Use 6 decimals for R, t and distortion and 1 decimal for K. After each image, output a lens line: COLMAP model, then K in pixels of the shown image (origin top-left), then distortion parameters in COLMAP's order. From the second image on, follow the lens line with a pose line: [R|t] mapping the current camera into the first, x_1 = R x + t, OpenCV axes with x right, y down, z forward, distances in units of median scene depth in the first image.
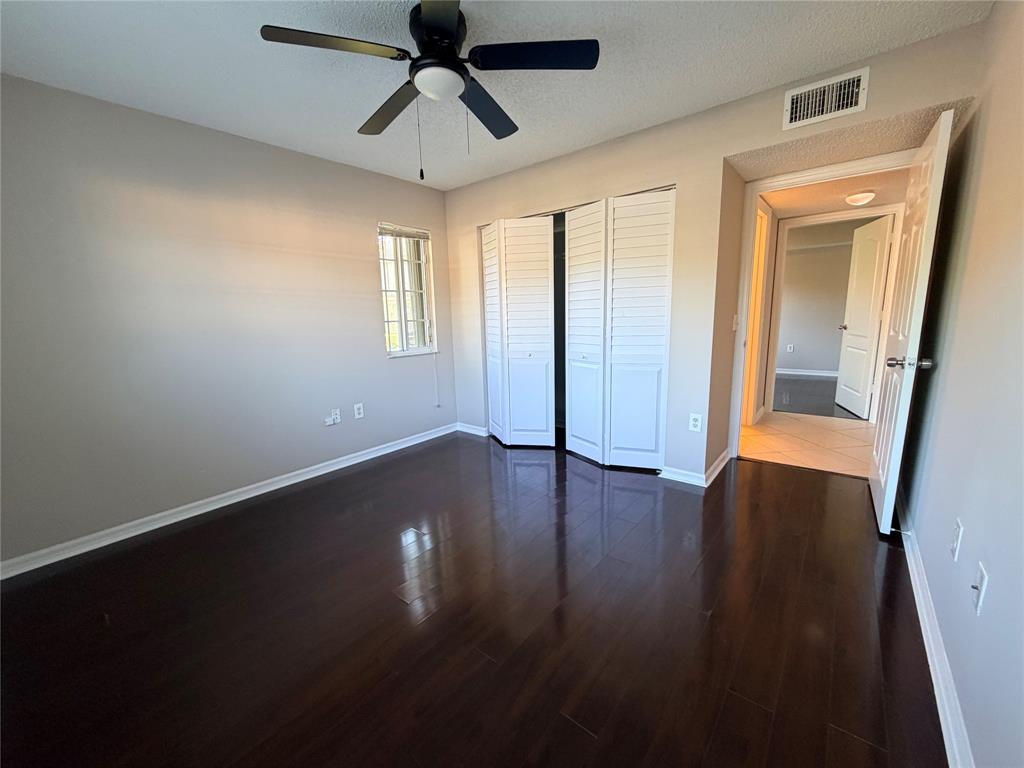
lens RADIAL K [[411.3, 0, 512.0], [0, 411.3, 384.0], [0, 0, 1]] dist [-0.003774, -0.000210]
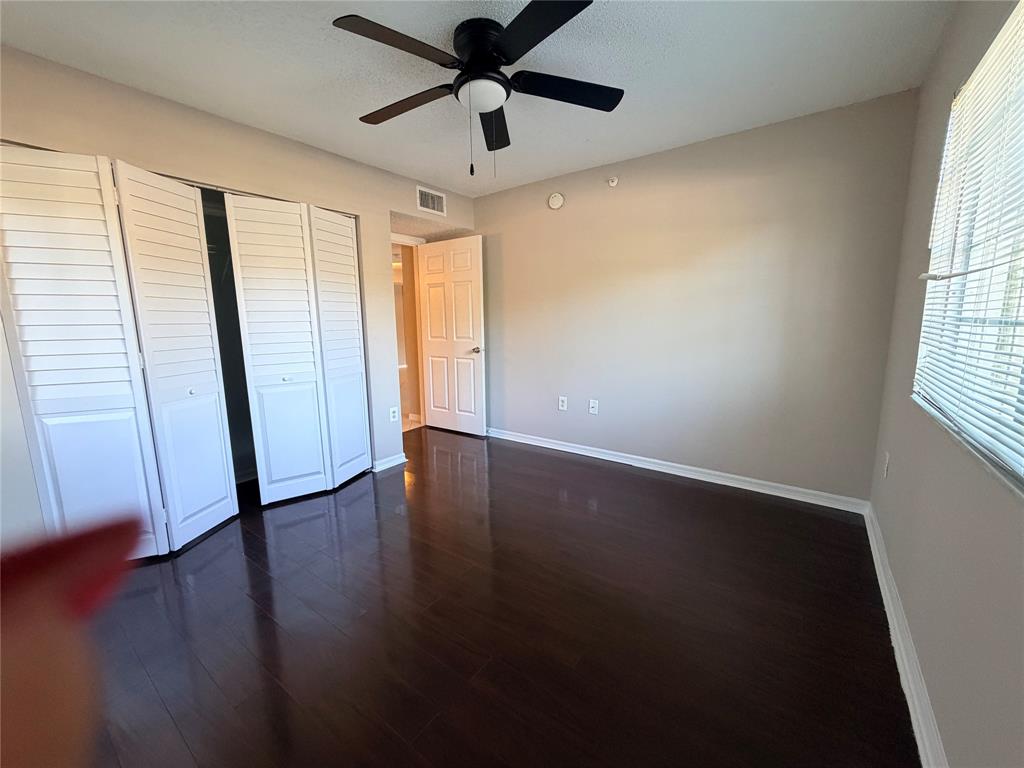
lens RADIAL K [[412.4, 0, 512.0], [0, 412.4, 384.0], [0, 0, 1]] dist [0.005185, -0.000674]
pose [[-0.063058, -0.122233, 0.990496, -0.690731], [0.195295, 0.971773, 0.132355, -0.077914], [-0.978715, 0.201785, -0.037407, 0.586884]]
